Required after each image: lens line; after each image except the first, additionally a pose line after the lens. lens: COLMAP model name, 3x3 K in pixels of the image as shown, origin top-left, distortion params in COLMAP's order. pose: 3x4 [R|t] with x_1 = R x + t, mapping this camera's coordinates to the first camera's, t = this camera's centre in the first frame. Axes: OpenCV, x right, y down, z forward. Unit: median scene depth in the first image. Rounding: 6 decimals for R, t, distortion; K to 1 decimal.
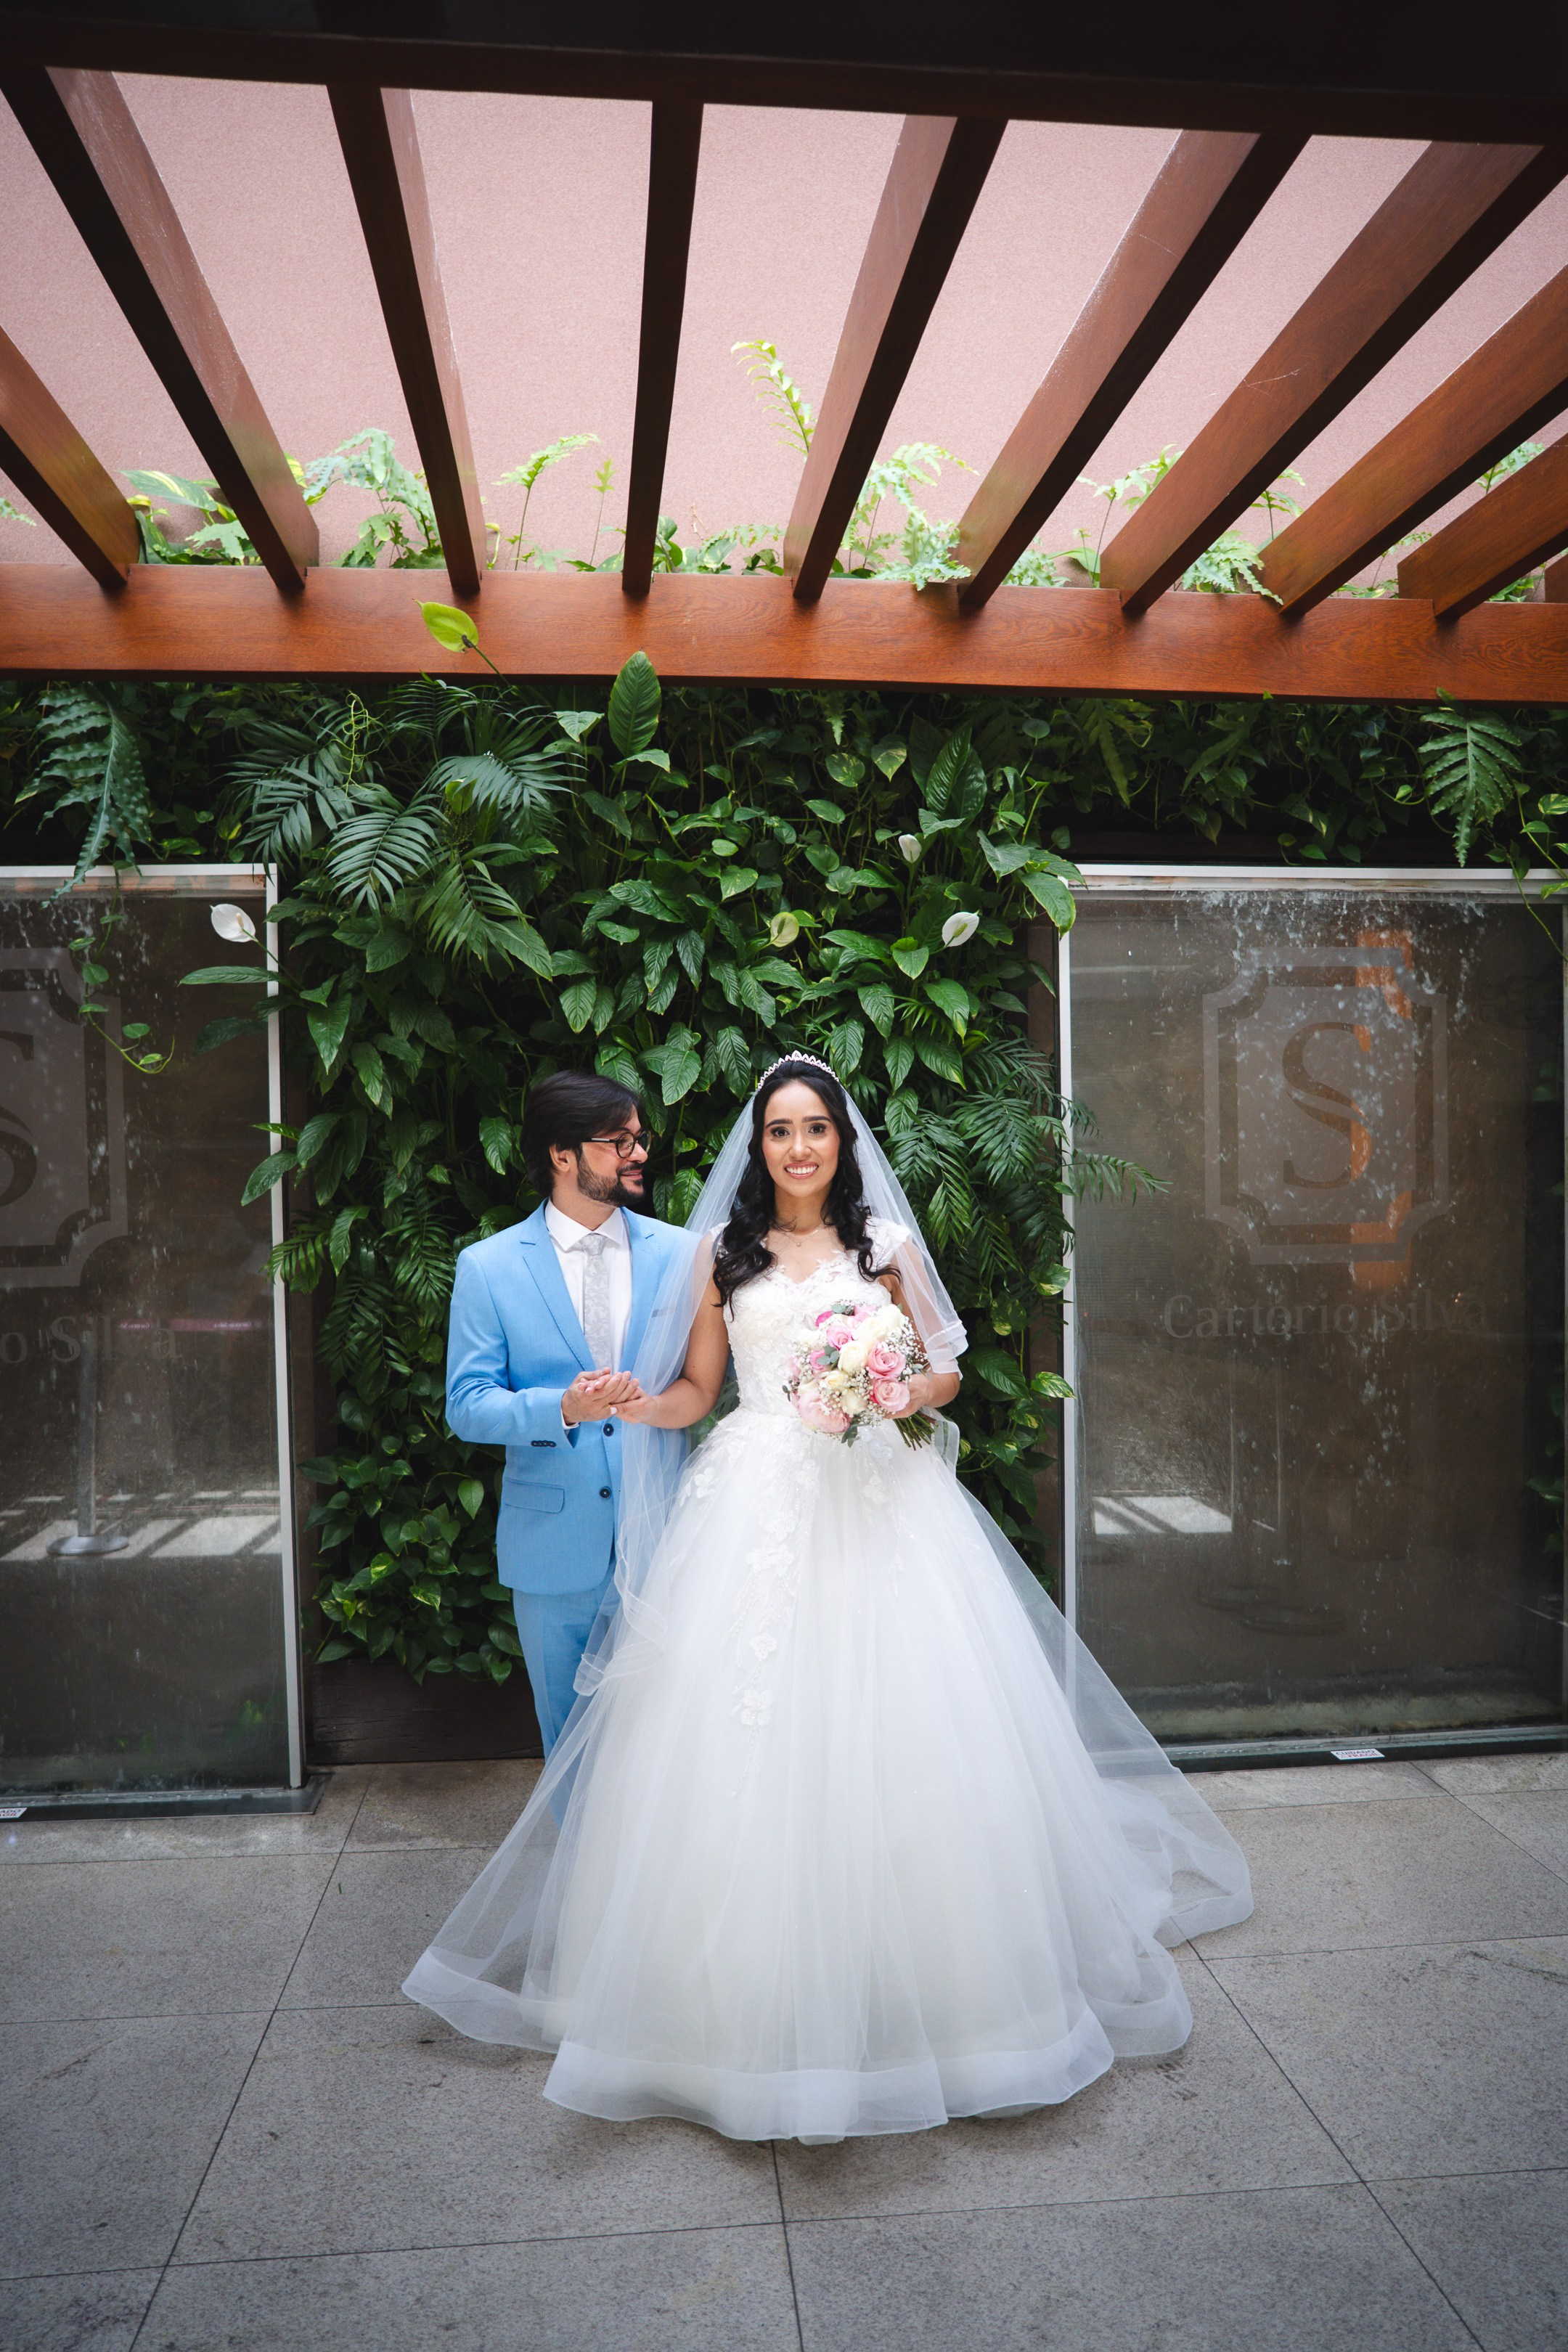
lens RADIAL K [[1525.2, 0, 722.6], [0, 1525.2, 1220.0], [0, 0, 1]] dist [-0.044003, 0.000438]
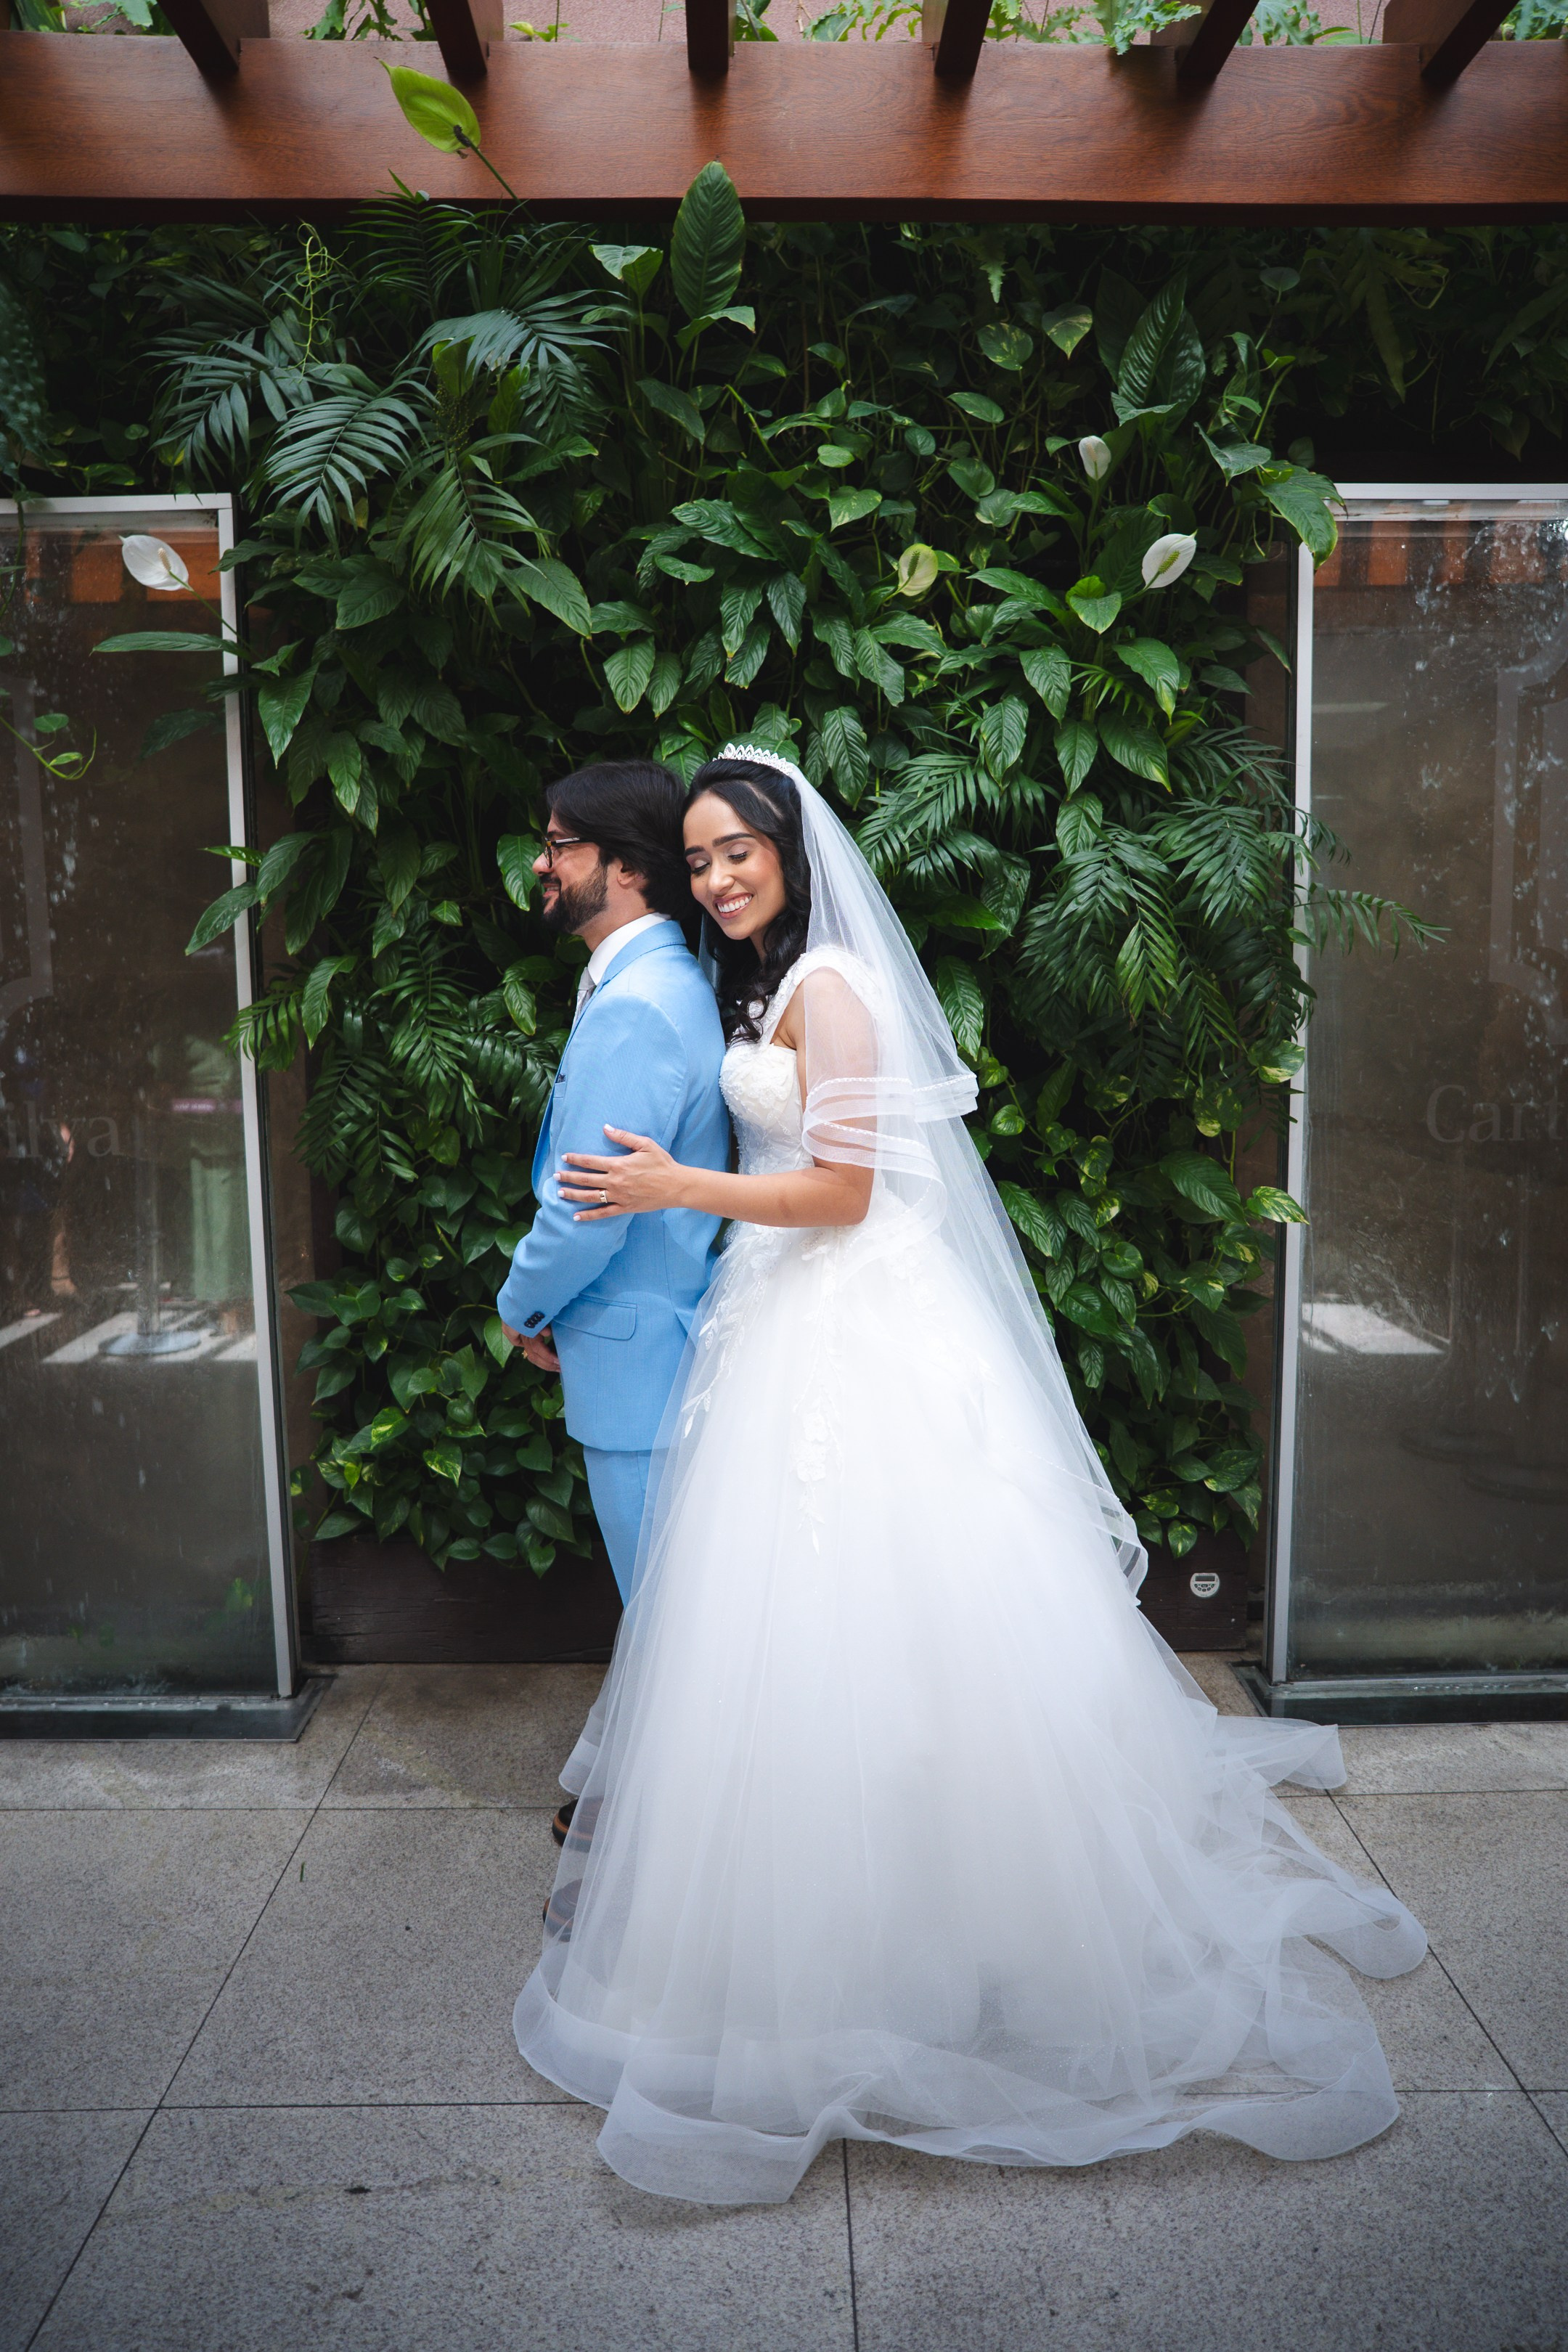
lens RADIAL K [[1620.2, 0, 778.6], [0, 1620.2, 1134.2], [0, 0, 1]] dist [-0.097203, 0.093419]
pose [[0.998909, 0.009441, -0.045735, 0.012017], [-0.005467, 0.996258, 0.086254, 0.008959], [0.046378, -0.085910, 0.995223, 0.220702]]
